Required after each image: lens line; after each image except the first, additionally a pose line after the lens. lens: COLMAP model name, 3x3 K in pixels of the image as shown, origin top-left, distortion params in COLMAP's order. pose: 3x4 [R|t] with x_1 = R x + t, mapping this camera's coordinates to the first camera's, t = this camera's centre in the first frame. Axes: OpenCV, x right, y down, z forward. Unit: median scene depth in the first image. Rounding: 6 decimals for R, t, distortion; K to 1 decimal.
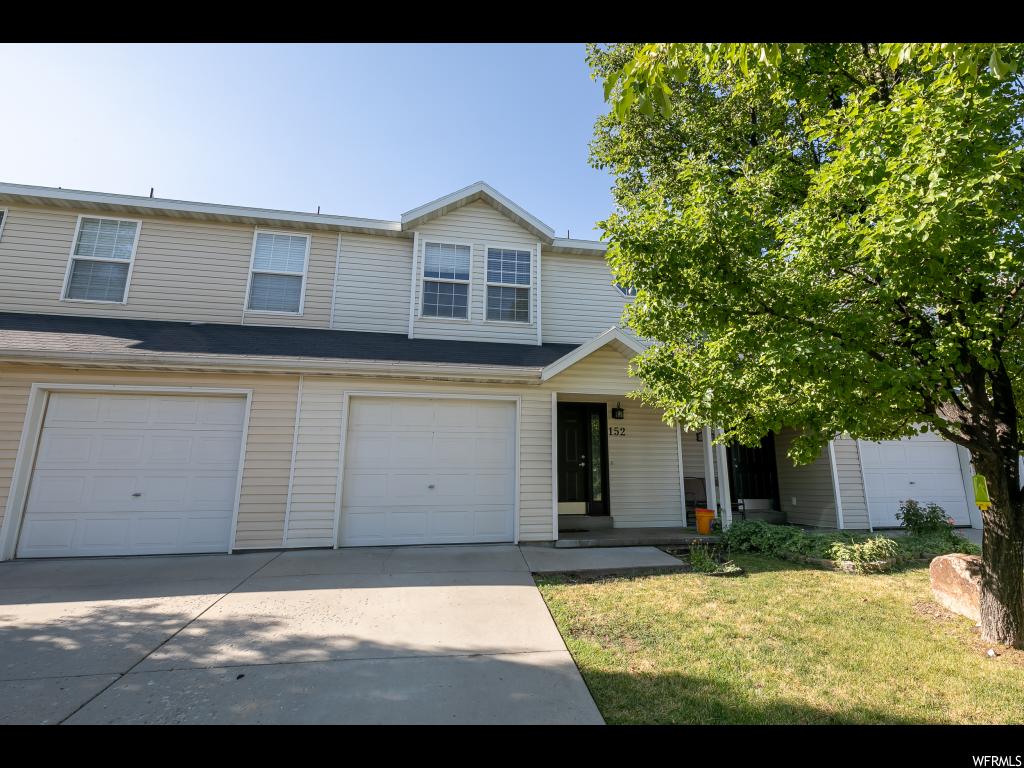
lens RADIAL K [[503.3, 0, 512.8], [0, 503.3, 363.1], [0, 0, 1]] dist [0.000700, -0.000005]
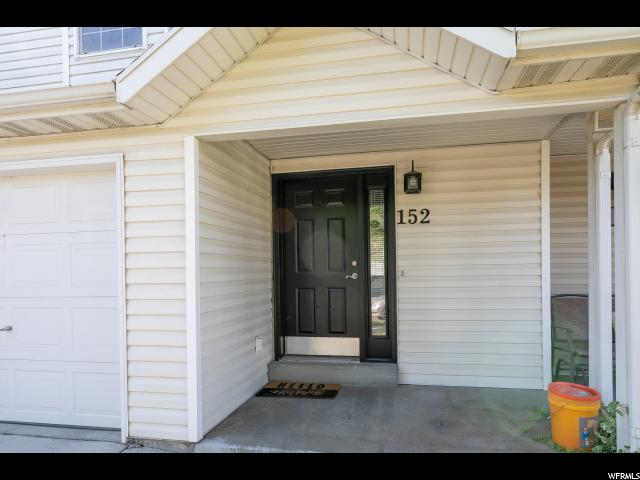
lens RADIAL K [[387.7, 0, 323.6], [0, 387.7, 268.9], [0, 0, 1]] dist [-0.002285, -0.001147]
pose [[0.936077, -0.018565, -0.351306, 0.270361], [0.097866, 0.972930, 0.209357, 0.096469], [0.337909, -0.230355, 0.912553, 0.587360]]
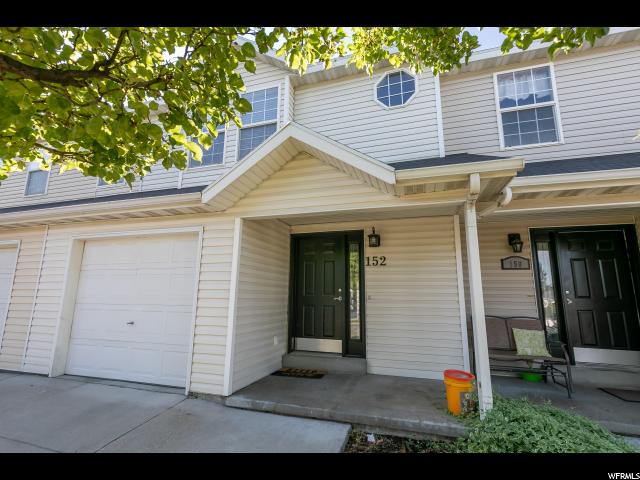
lens RADIAL K [[291.3, 0, 320.0], [0, 291.3, 240.0], [0, 0, 1]] dist [-0.000760, -0.000451]
pose [[0.891927, -0.077860, -0.445425, 0.358239], [0.093482, 0.995534, 0.013171, 0.086661], [0.442410, -0.053387, 0.895222, 0.525567]]
